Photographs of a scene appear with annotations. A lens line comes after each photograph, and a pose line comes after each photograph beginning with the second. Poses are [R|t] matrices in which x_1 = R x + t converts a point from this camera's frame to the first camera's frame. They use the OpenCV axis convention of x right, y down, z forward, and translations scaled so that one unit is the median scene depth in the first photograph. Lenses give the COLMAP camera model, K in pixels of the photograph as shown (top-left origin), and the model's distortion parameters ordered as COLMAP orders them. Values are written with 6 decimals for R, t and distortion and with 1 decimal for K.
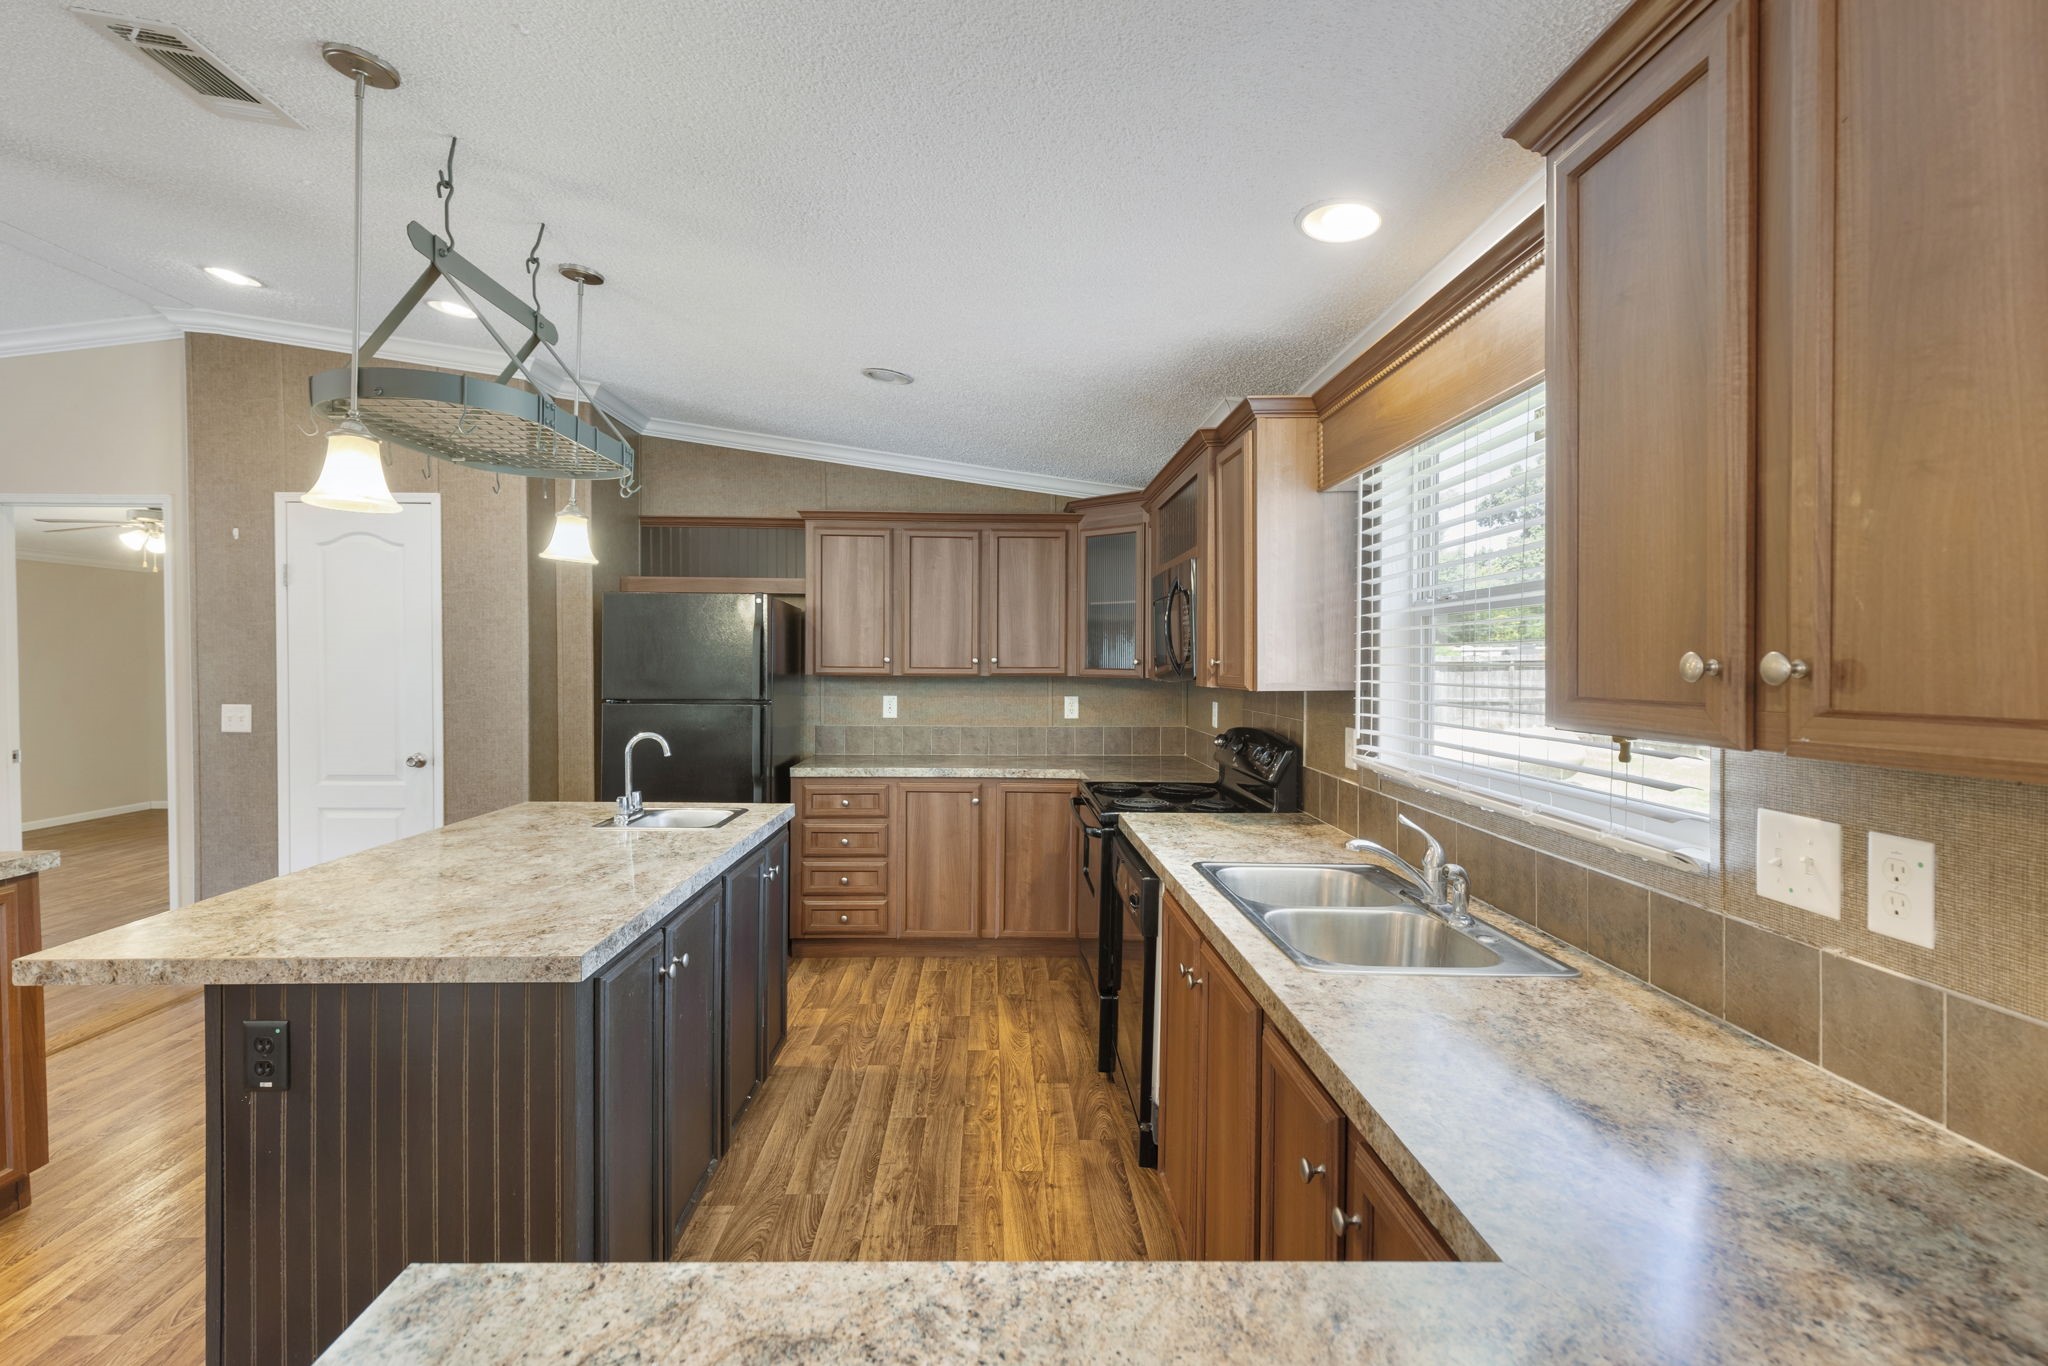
lens RADIAL K [[937.6, 0, 1035.5], [0, 937.6, 681.9], [0, 0, 1]] dist [0.001304, 0.000456]
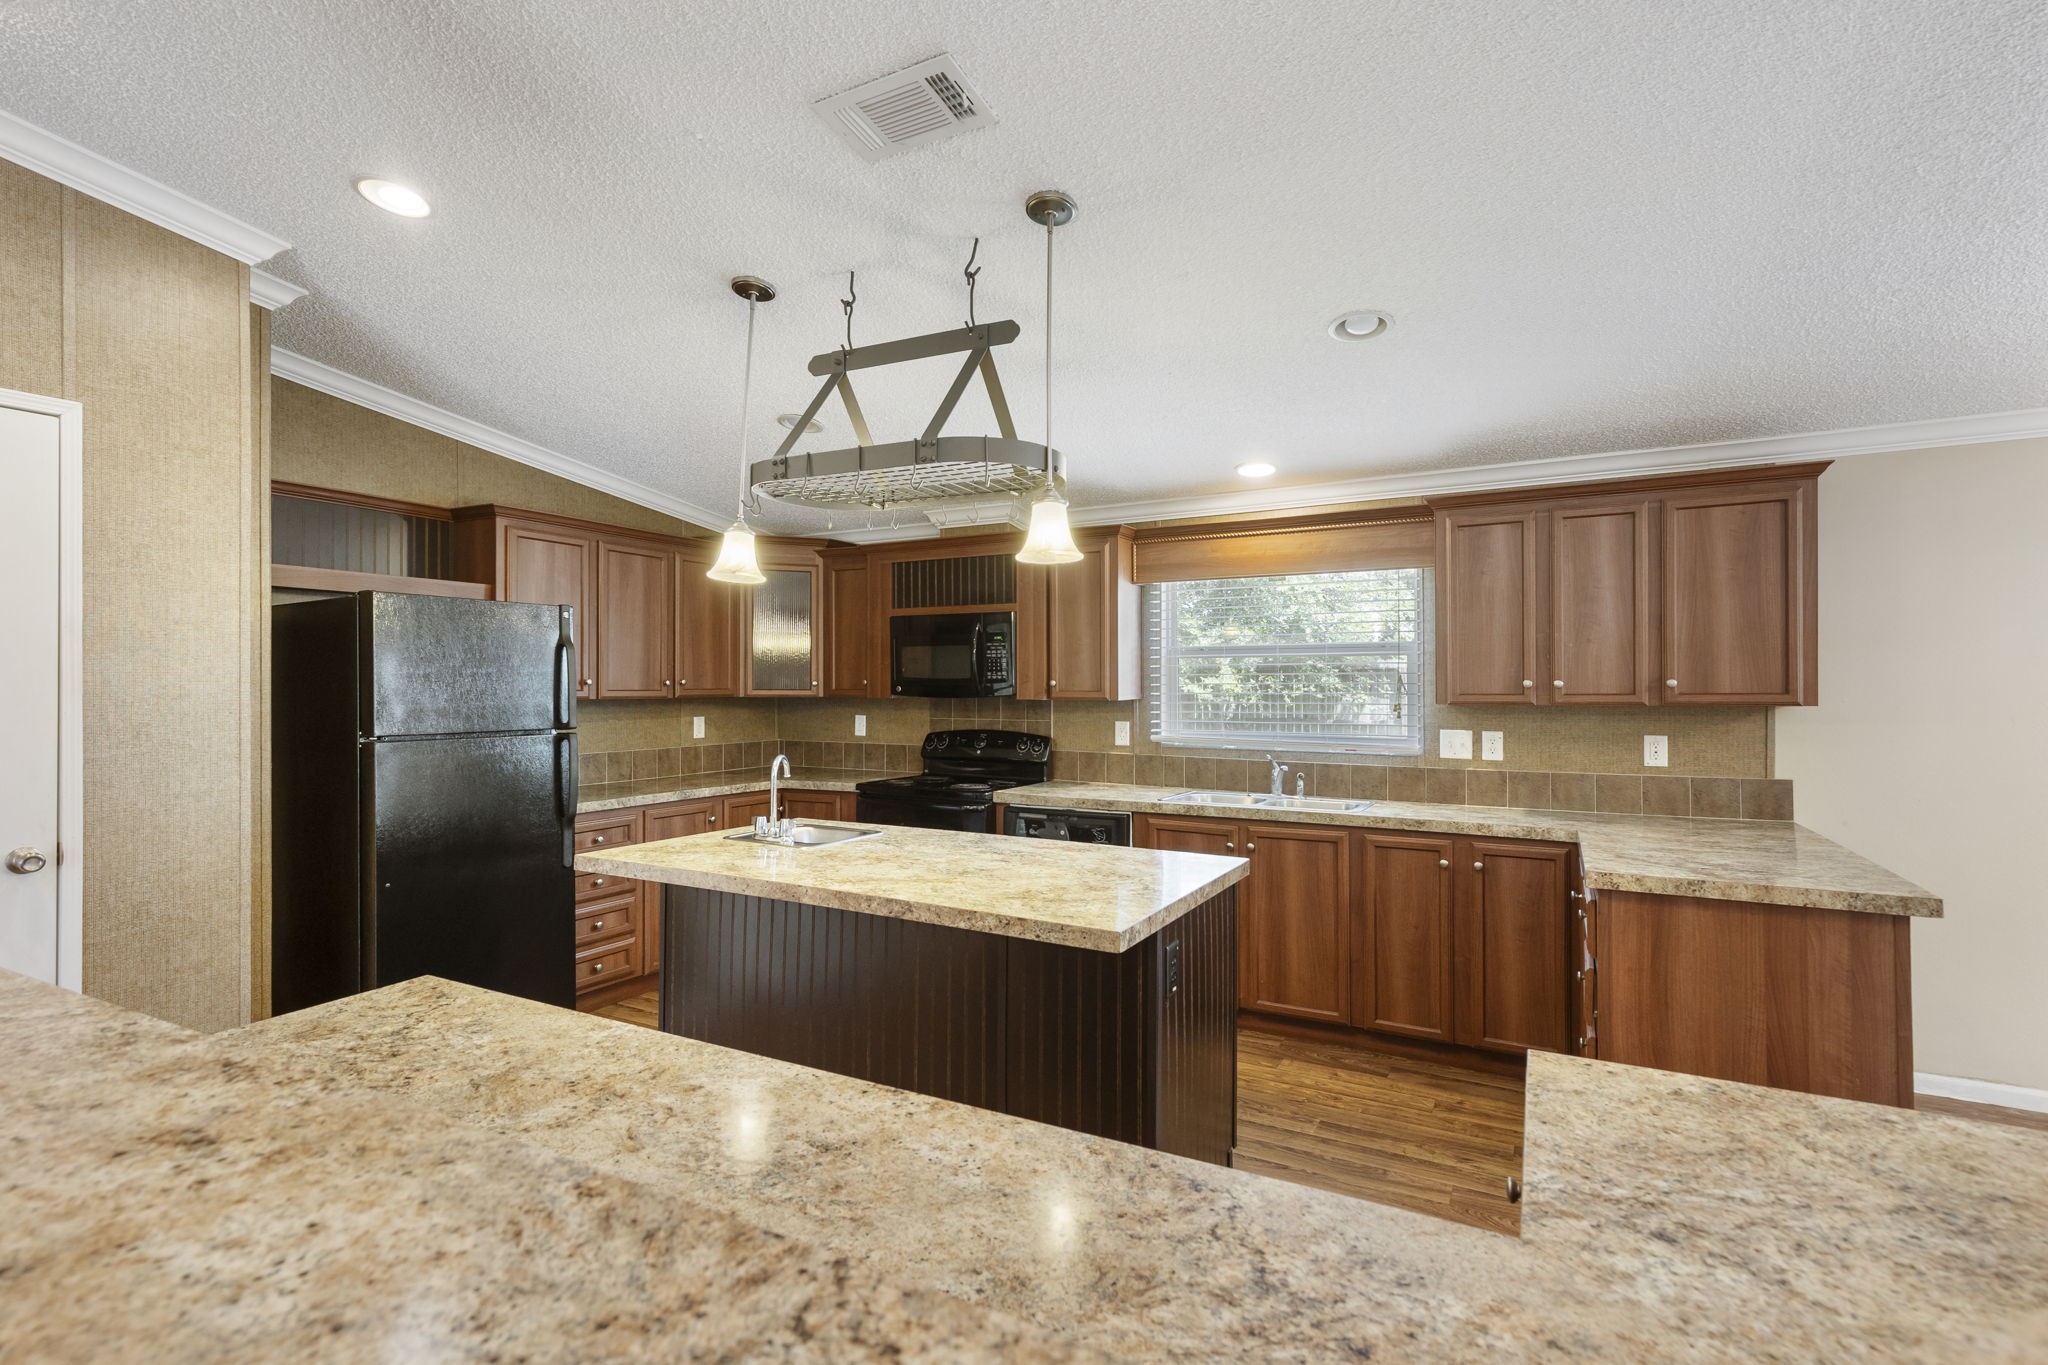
lens RADIAL K [[937.6, 0, 1035.5], [0, 937.6, 681.4], [0, 0, 1]] dist [0.001304, 0.000456]
pose [[0.515503, -0.002104, 0.856885, -0.757136], [0.021457, 0.999715, -0.010454, -0.005440], [-0.856619, 0.023775, 0.515401, 0.165346]]
